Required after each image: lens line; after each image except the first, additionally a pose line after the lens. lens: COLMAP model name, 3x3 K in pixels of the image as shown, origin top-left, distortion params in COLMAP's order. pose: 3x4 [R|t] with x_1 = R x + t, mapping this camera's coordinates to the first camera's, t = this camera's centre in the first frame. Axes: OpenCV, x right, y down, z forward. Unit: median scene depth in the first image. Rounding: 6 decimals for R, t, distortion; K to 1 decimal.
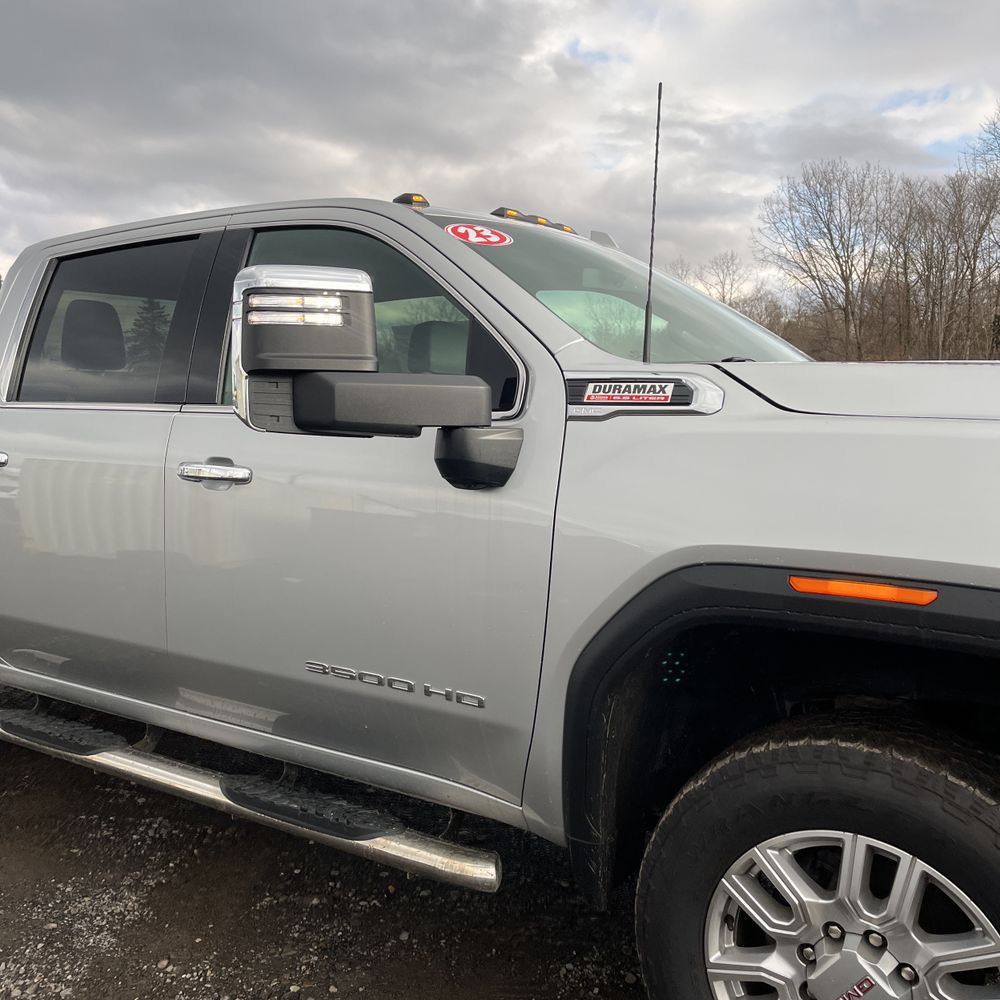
lens RADIAL K [[1022.0, 0, 493.8], [0, 1022.0, 480.0], [0, 0, 1]] dist [0.034880, -0.019474]
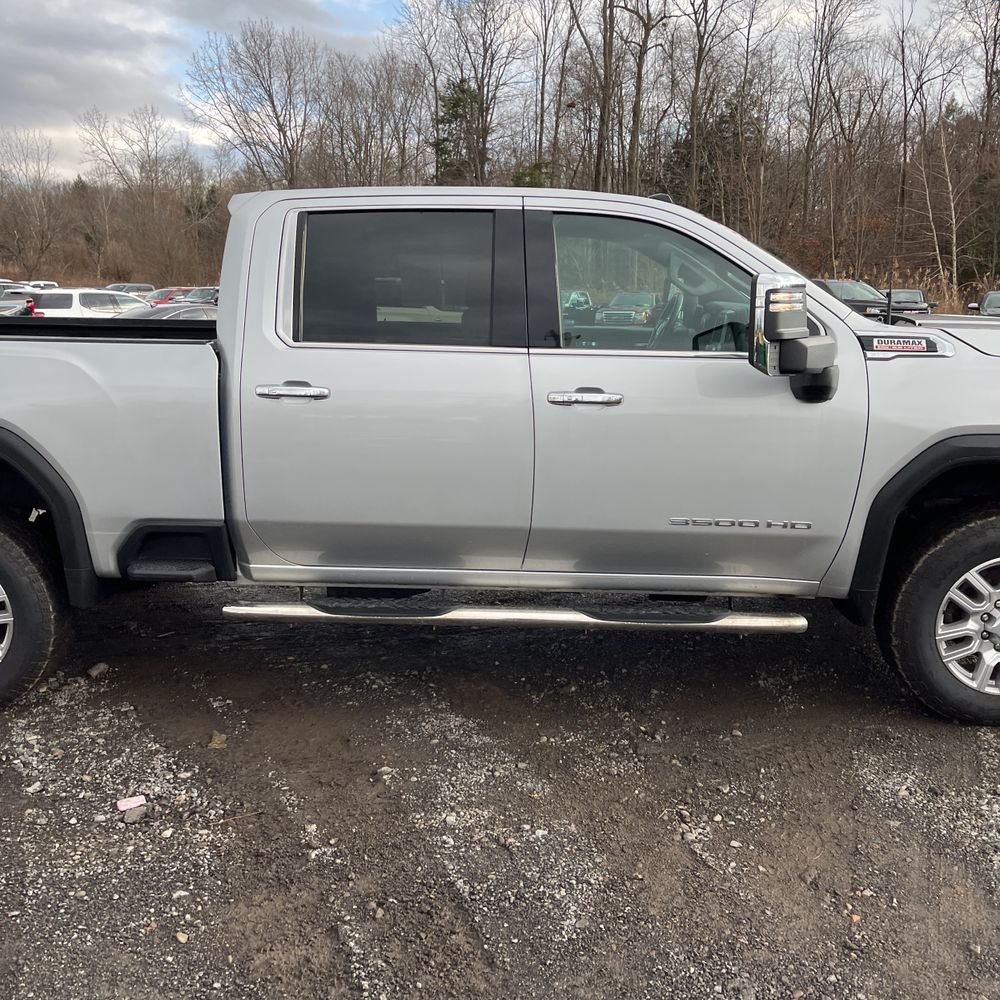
lens RADIAL K [[1022.8, 0, 502.7], [0, 1022.8, 510.5], [0, 0, 1]] dist [0.019613, -0.004608]
pose [[0.849651, -0.111886, 0.515340, -1.391931], [0.030844, 0.986104, 0.163240, -0.110387], [-0.526443, -0.122802, 0.841295, -0.187937]]
